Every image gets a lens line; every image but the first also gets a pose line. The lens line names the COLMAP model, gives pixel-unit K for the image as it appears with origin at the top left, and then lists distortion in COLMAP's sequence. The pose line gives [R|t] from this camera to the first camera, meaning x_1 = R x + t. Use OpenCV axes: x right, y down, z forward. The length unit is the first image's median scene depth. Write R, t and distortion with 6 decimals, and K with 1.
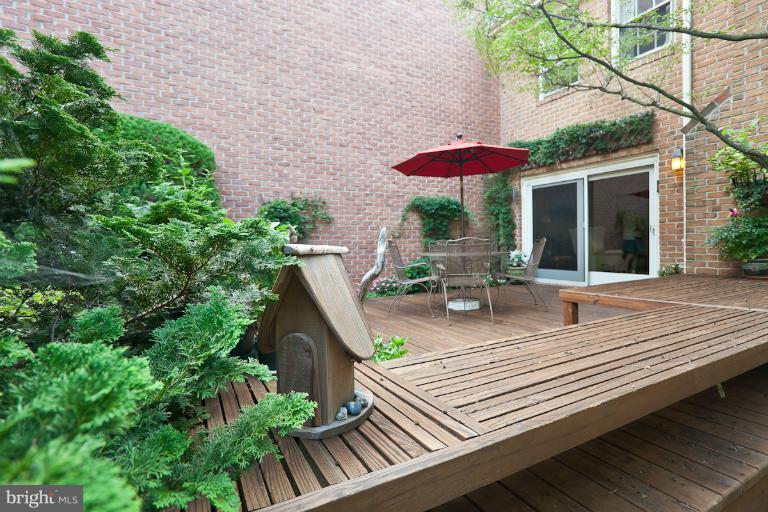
lens RADIAL K [[370.3, 0, 380.0], [0, 370.3, 254.3], [0, 0, 1]] dist [-0.023775, 0.004564]
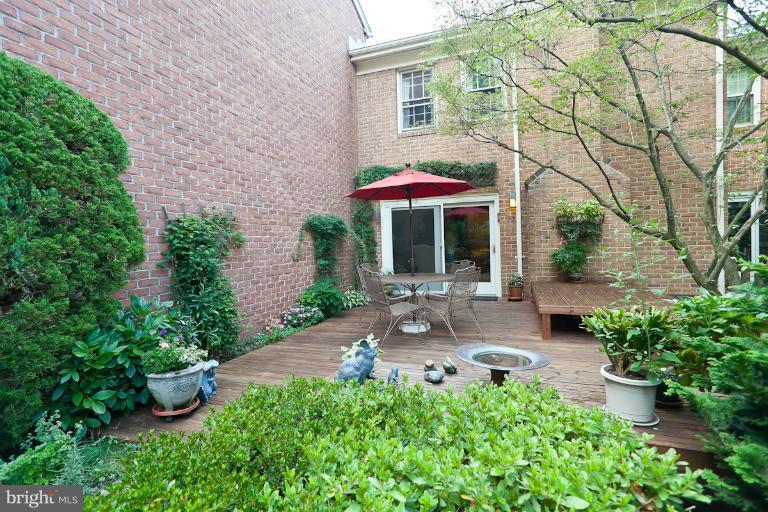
lens RADIAL K [[370.3, 0, 385.0], [0, 370.3, 257.8], [0, 0, 1]] dist [-0.023775, 0.004564]
pose [[0.739977, -0.039387, 0.671478, -0.432500], [0.043679, 0.998991, 0.010463, -0.056753], [-0.671212, 0.021587, 0.740951, 0.219511]]
